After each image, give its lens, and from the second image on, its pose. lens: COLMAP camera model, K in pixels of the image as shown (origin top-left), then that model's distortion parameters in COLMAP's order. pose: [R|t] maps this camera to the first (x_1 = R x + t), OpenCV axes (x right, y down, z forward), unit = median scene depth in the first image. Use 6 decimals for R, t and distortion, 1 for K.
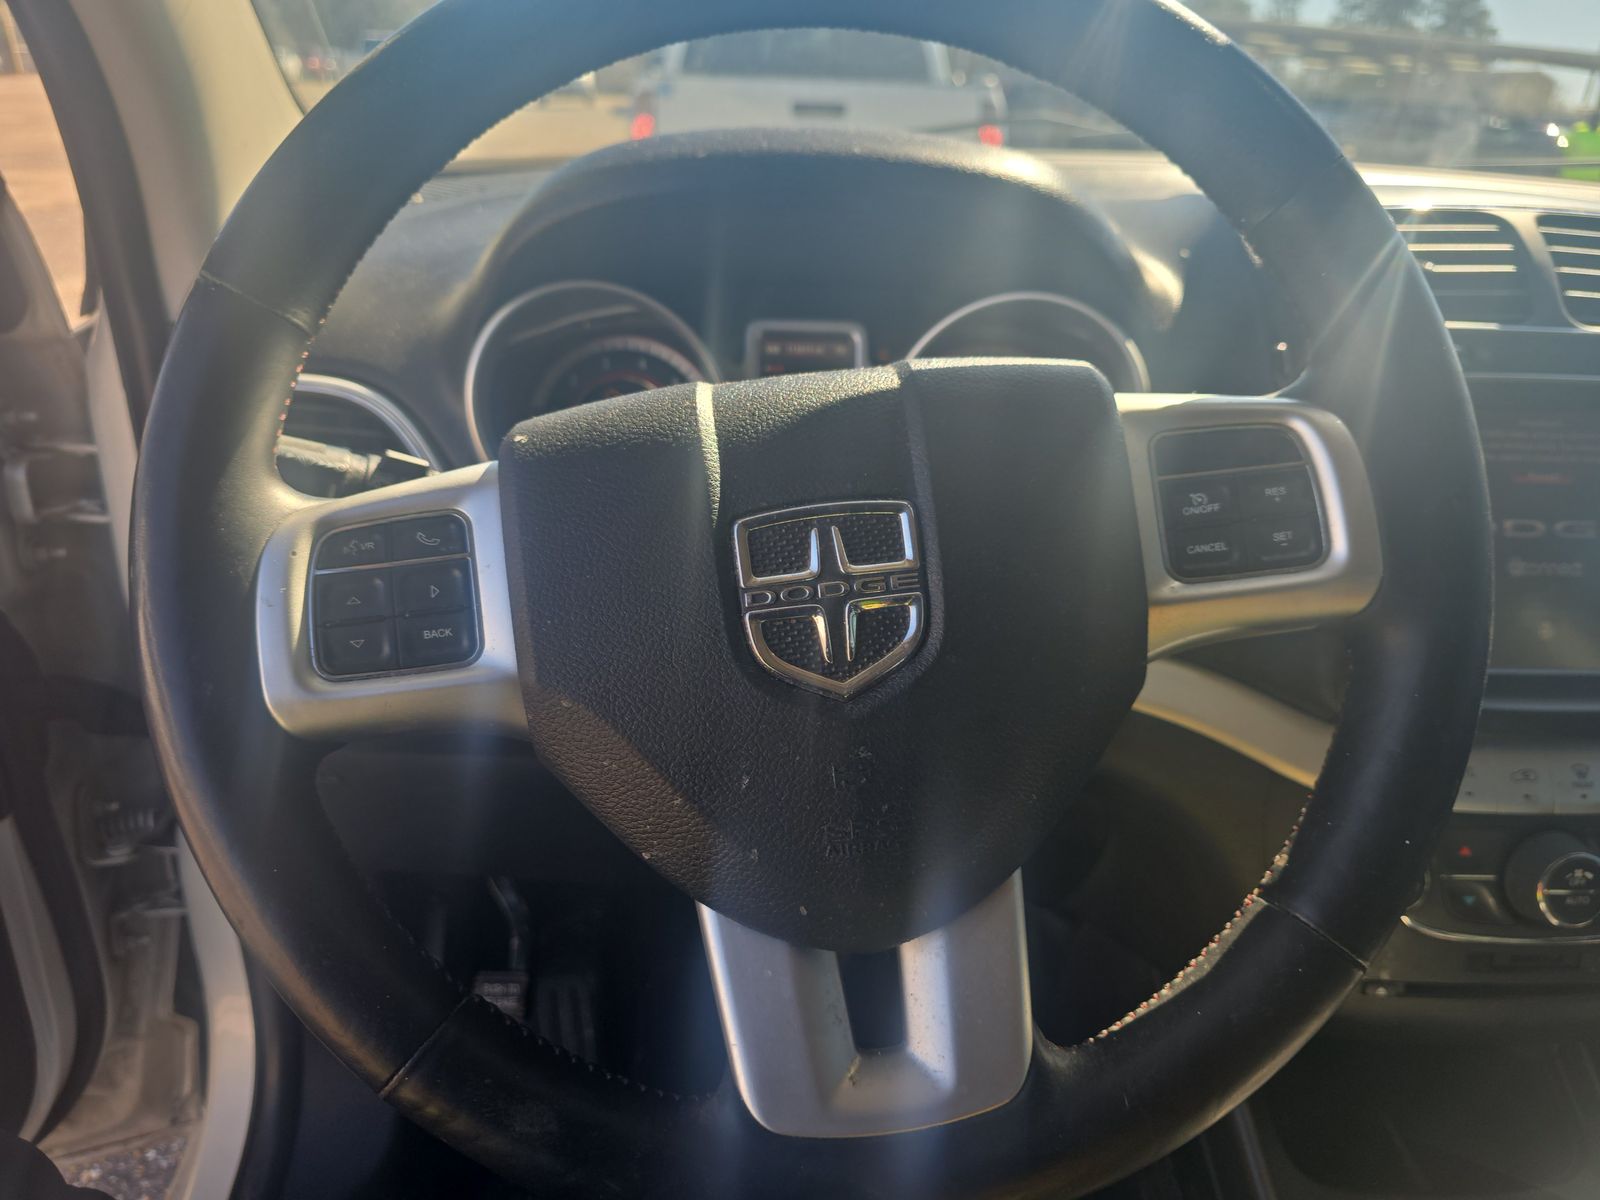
lens RADIAL K [[1071.7, 0, 686.3], [0, 1071.7, 620.6], [0, 0, 1]] dist [0.009768, -0.014693]
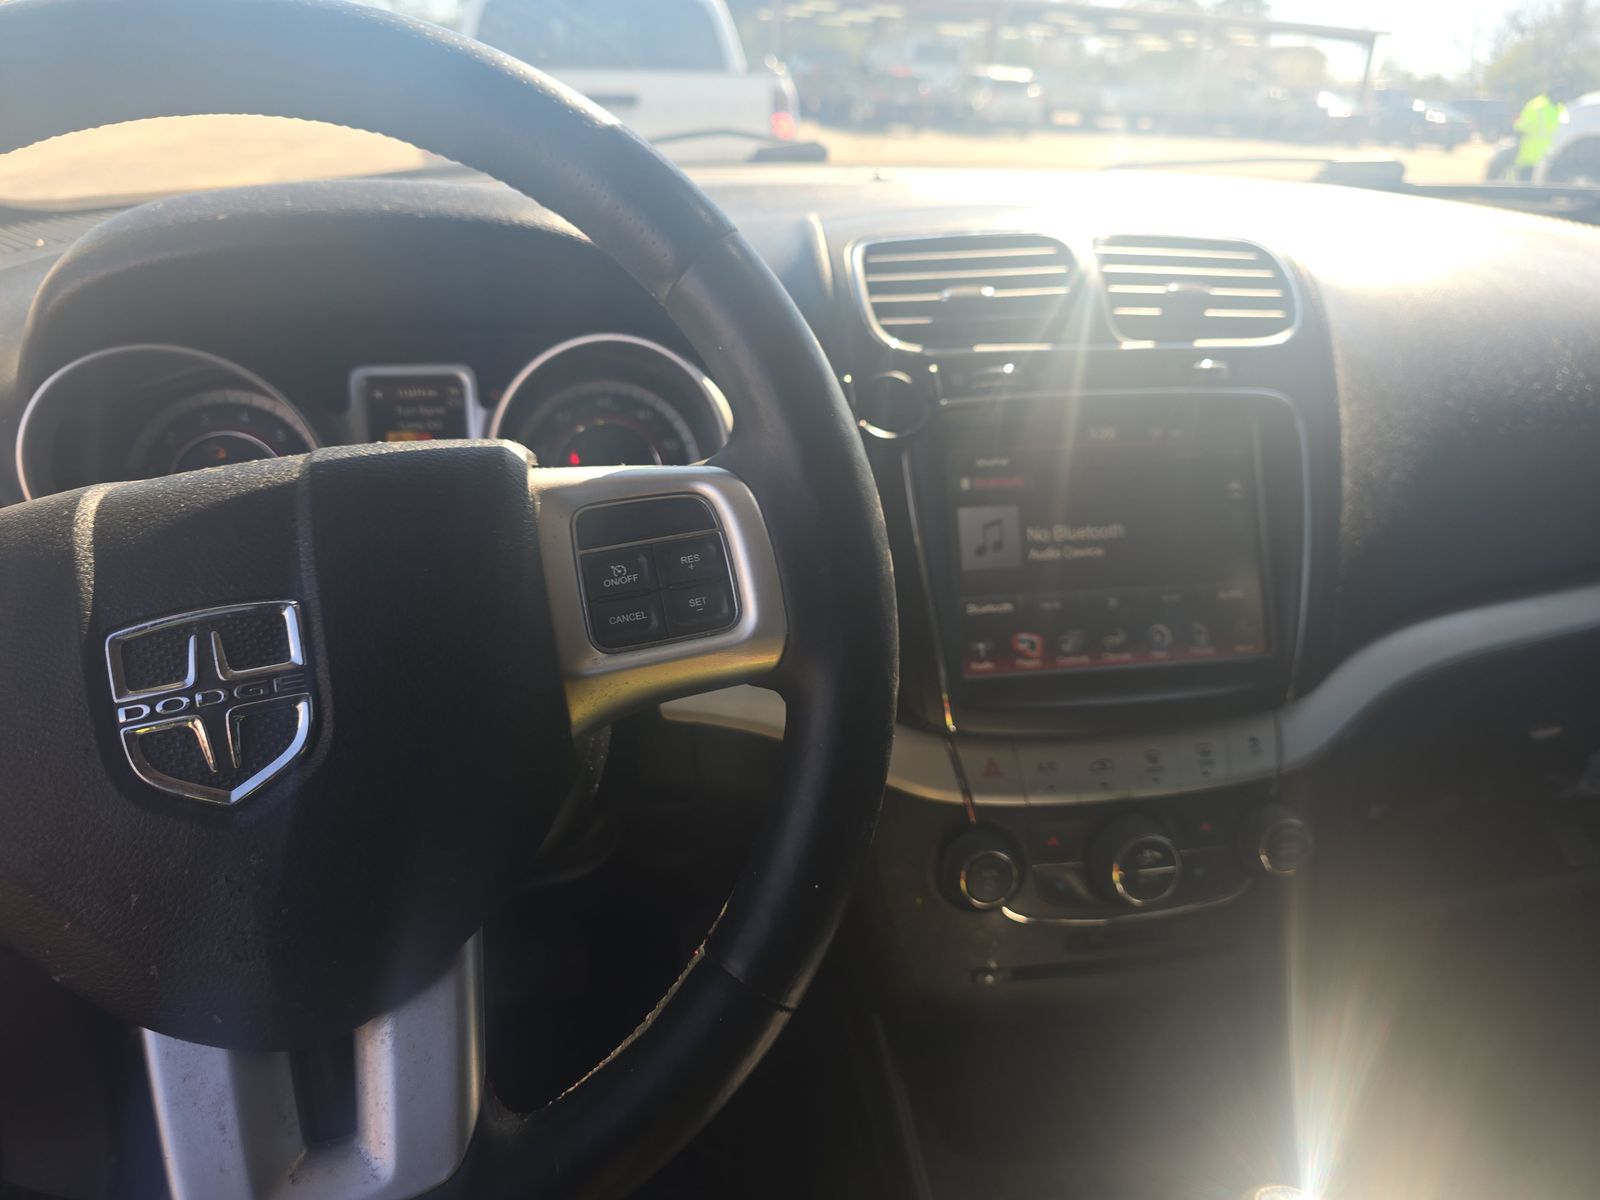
lens RADIAL K [[1071.7, 0, 795.5], [0, 1071.7, 596.1], [0, 0, 1]] dist [0.009768, -0.014693]
pose [[0.990975, -0.072561, 0.112712, 0.528783], [0.070705, 0.997289, 0.020384, -0.097879], [-0.113885, -0.012231, 0.993419, -0.042403]]
